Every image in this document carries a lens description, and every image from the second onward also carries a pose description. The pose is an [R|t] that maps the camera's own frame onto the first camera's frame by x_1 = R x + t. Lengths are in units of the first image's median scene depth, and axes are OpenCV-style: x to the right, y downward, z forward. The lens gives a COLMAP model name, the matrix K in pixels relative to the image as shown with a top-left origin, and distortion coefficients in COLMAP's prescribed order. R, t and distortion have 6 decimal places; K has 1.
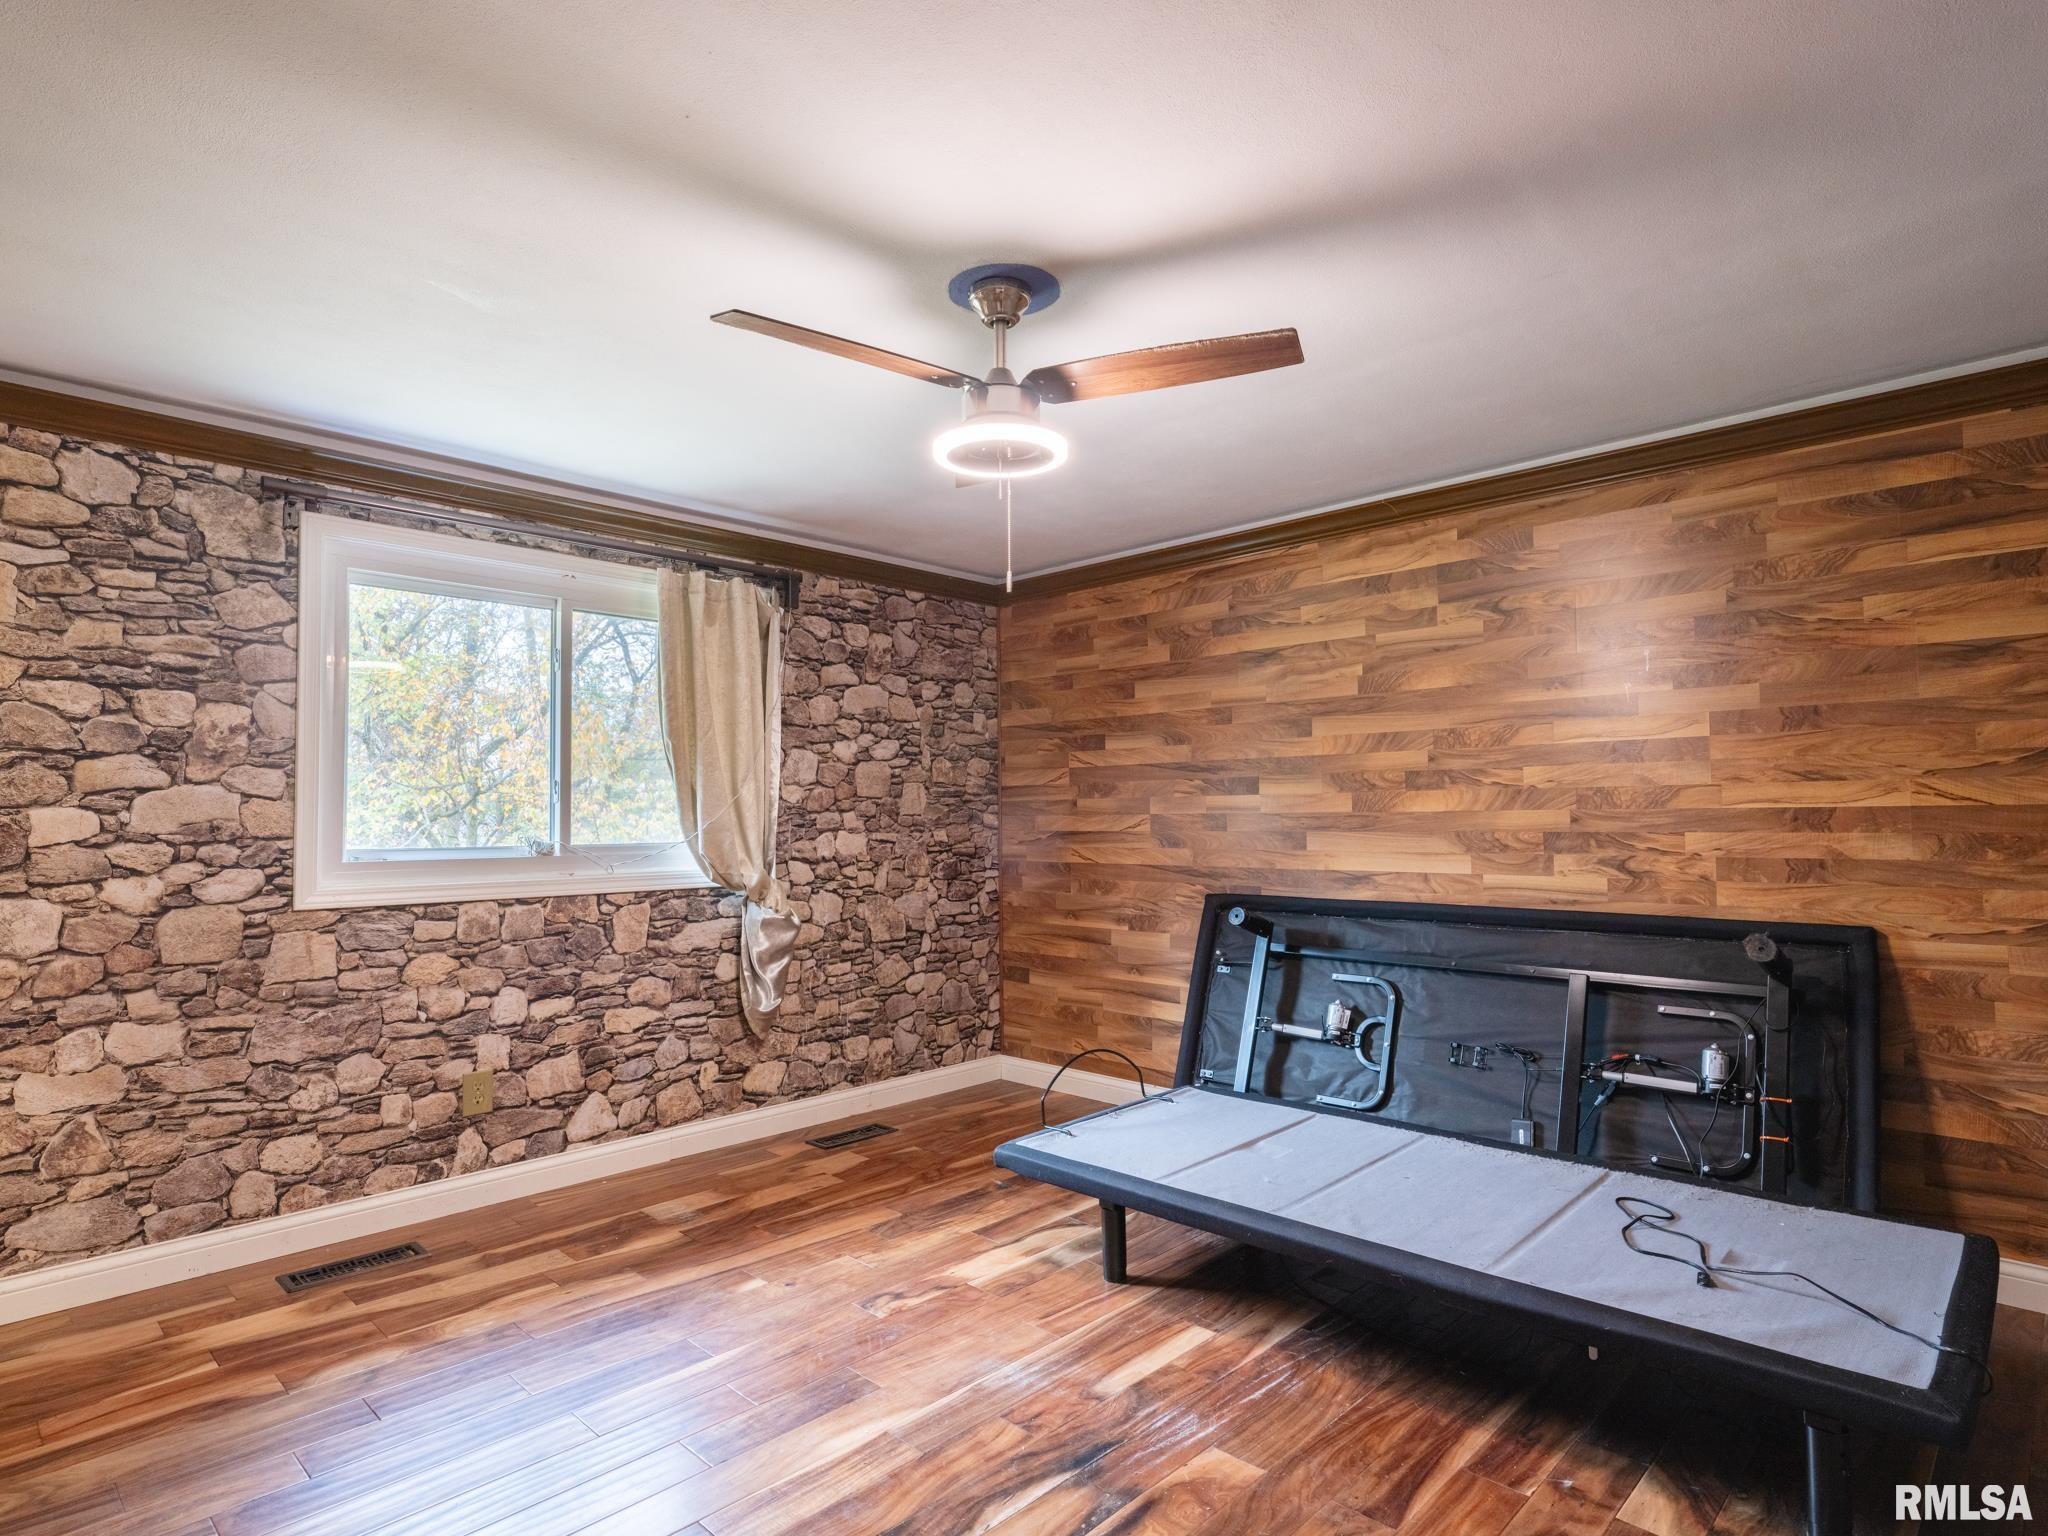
lens RADIAL K [[1106.0, 0, 1031.0], [0, 1106.0, 768.1], [0, 0, 1]] dist [0.006354, -0.004313]
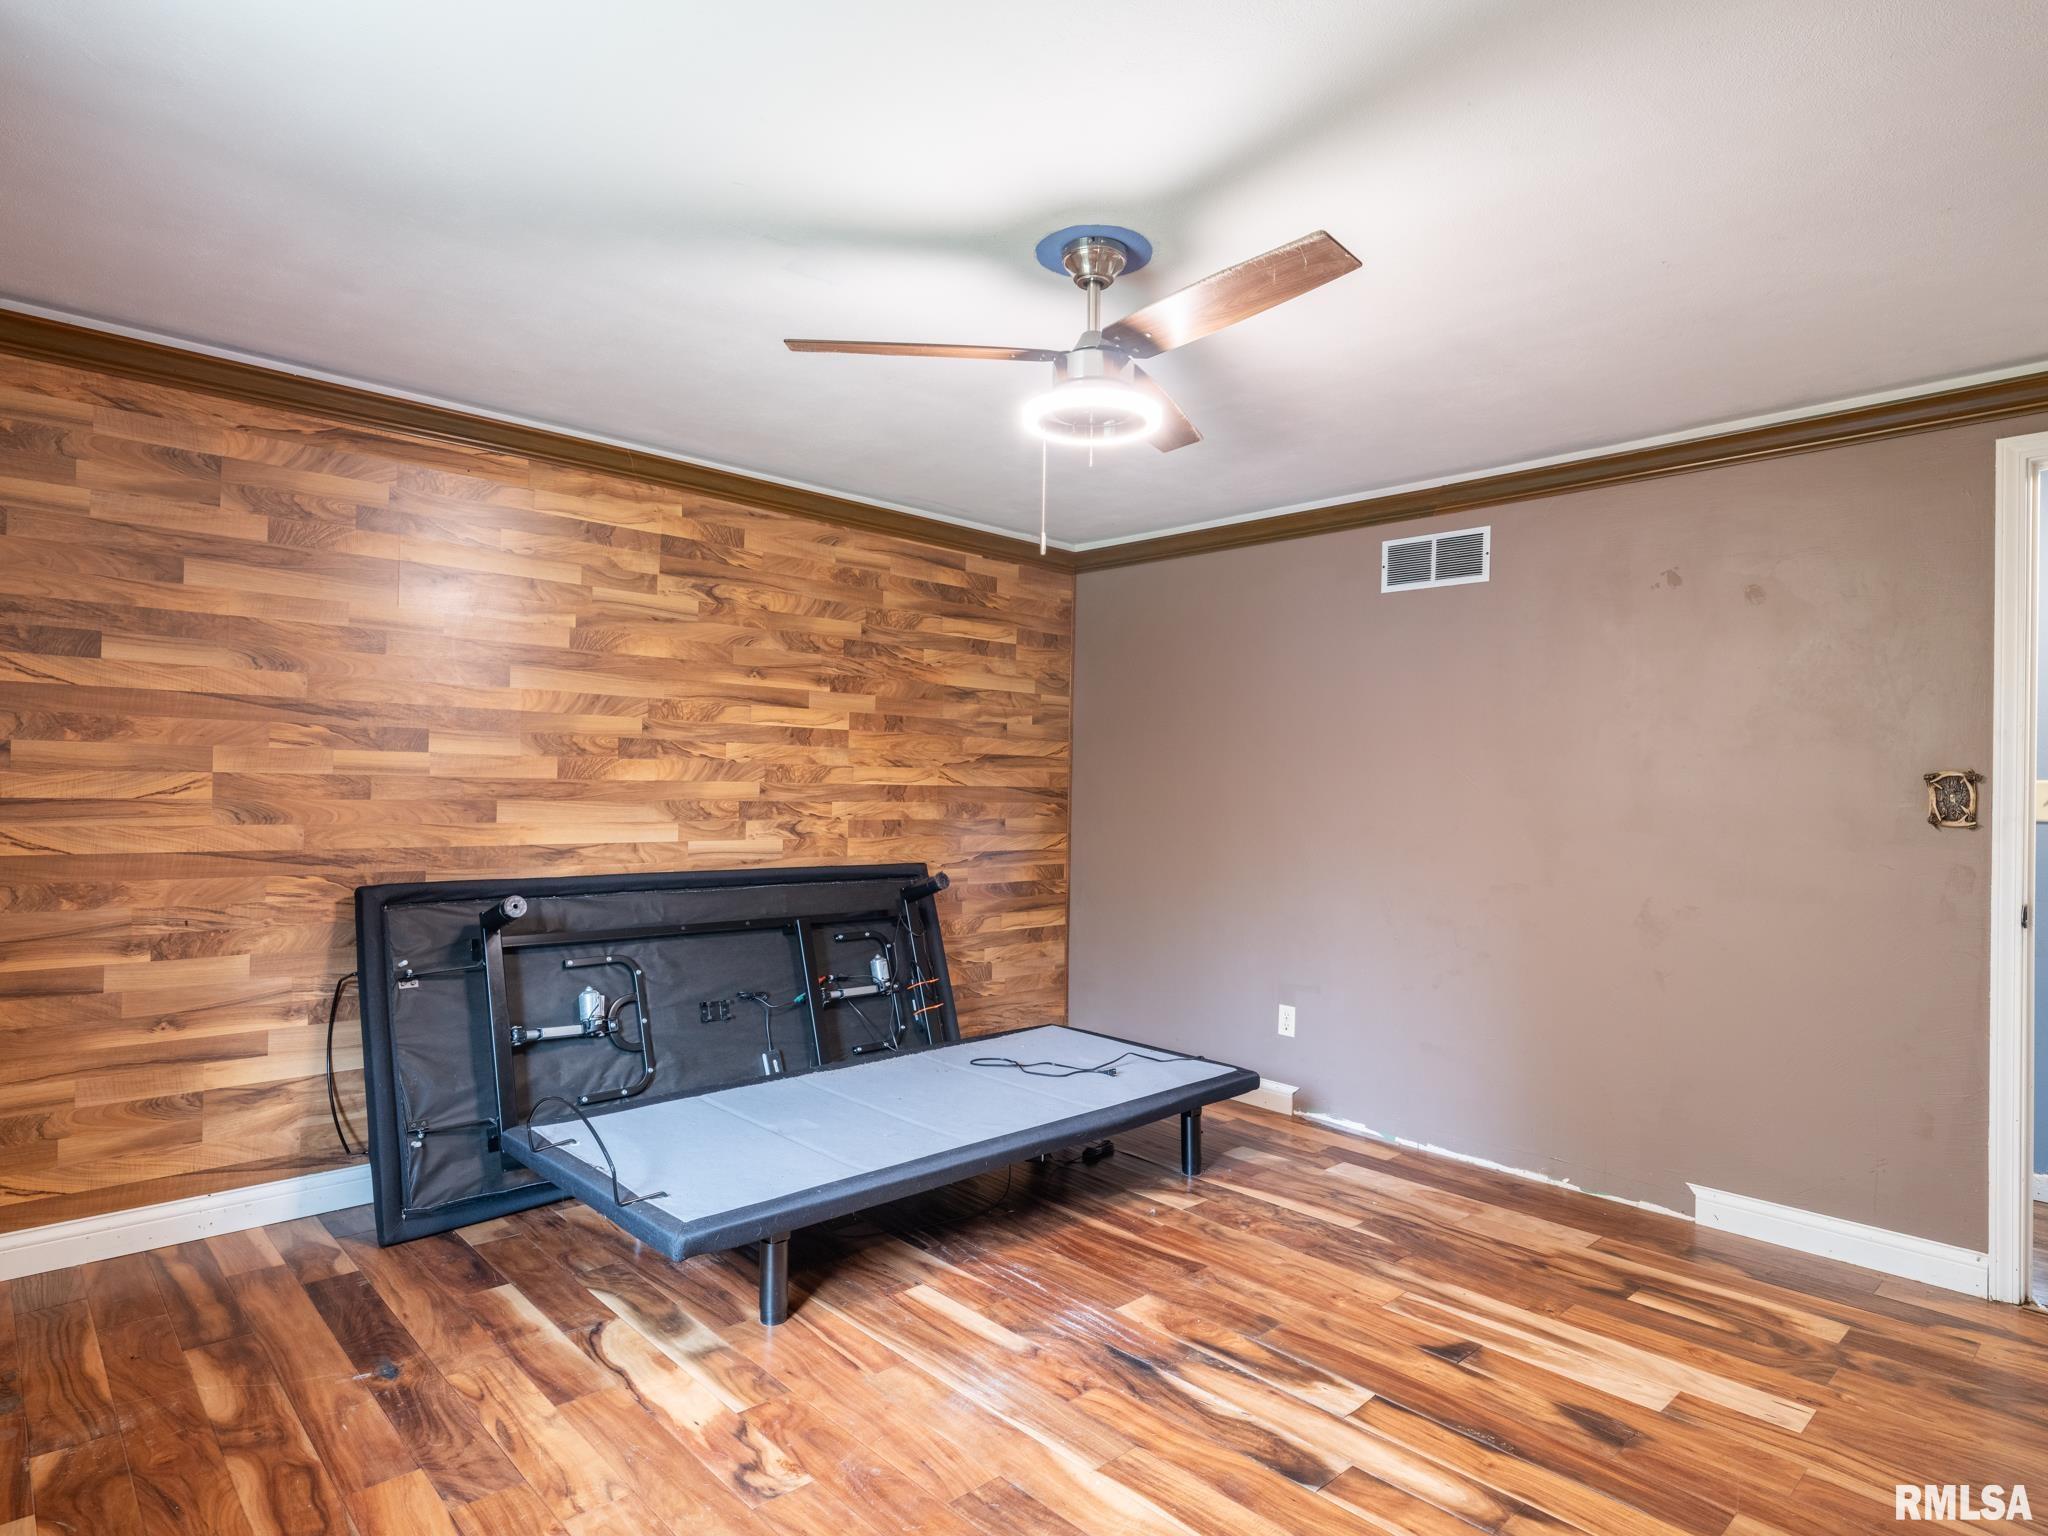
lens RADIAL K [[1106.0, 0, 1035.3], [0, 1106.0, 765.4], [0, 0, 1]] dist [0.006354, -0.004313]
pose [[0.053779, 0.029325, 0.998122, -0.652885], [-0.063751, 0.997630, -0.025876, 0.031164], [-0.996516, -0.062239, 0.055521, 0.640484]]
